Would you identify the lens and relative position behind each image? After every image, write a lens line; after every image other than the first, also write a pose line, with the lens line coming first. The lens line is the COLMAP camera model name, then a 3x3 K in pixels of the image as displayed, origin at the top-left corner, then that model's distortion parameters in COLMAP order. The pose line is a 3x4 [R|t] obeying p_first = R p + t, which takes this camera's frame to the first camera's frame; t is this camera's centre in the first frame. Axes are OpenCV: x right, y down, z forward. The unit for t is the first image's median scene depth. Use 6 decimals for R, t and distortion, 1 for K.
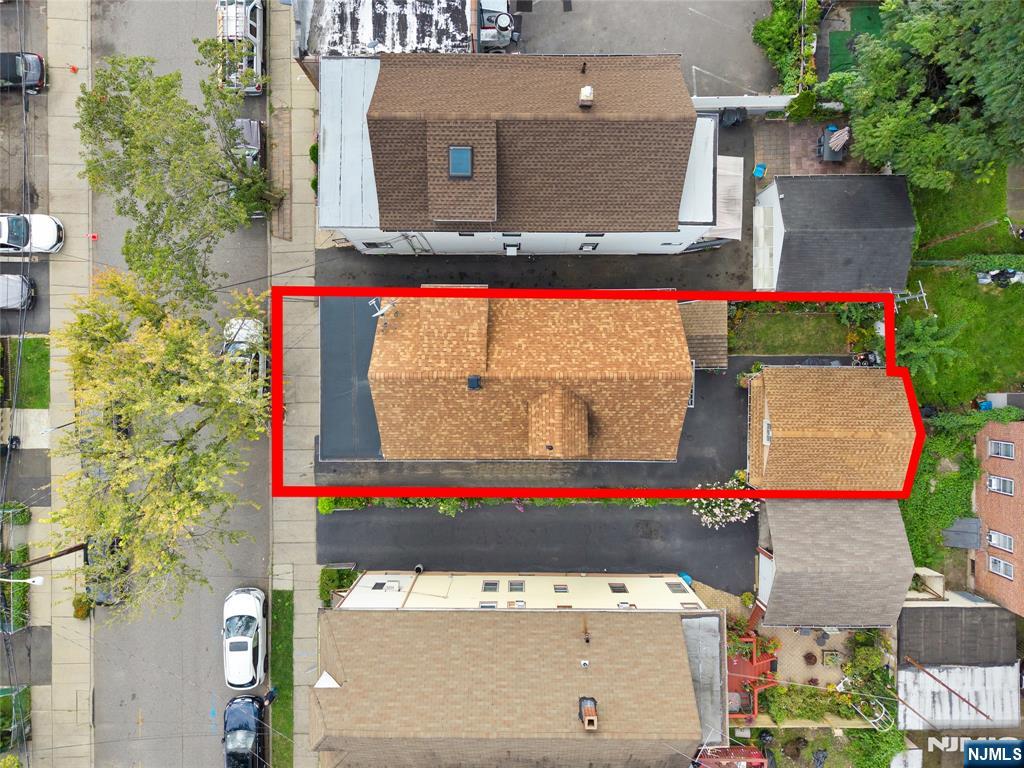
lens RADIAL K [[686.8, 0, 511.7], [0, 686.8, 389.4], [0, 0, 1]] dist [0.011657, -0.007420]
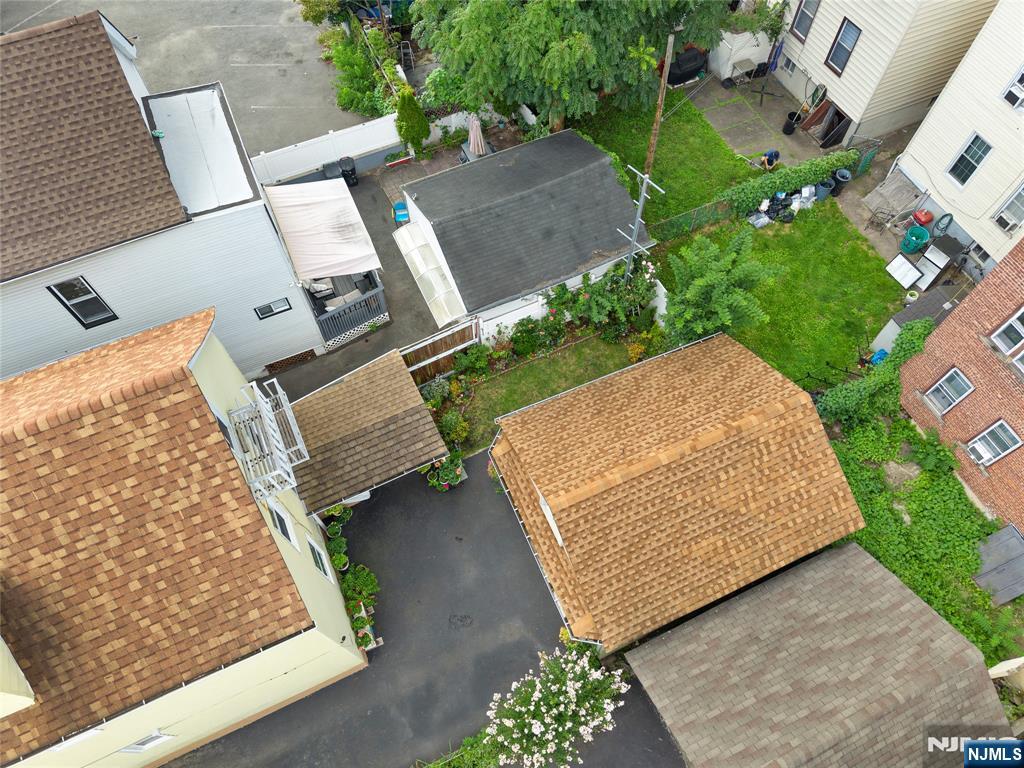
lens RADIAL K [[686.8, 0, 506.3], [0, 686.8, 383.4], [0, 0, 1]] dist [0.011657, -0.007420]
pose [[0.910446, -0.364971, 0.194640, 0.269388], [0.413465, 0.789824, -0.453017, 0.190775], [0.011606, 0.492925, 0.869994, 0.497687]]
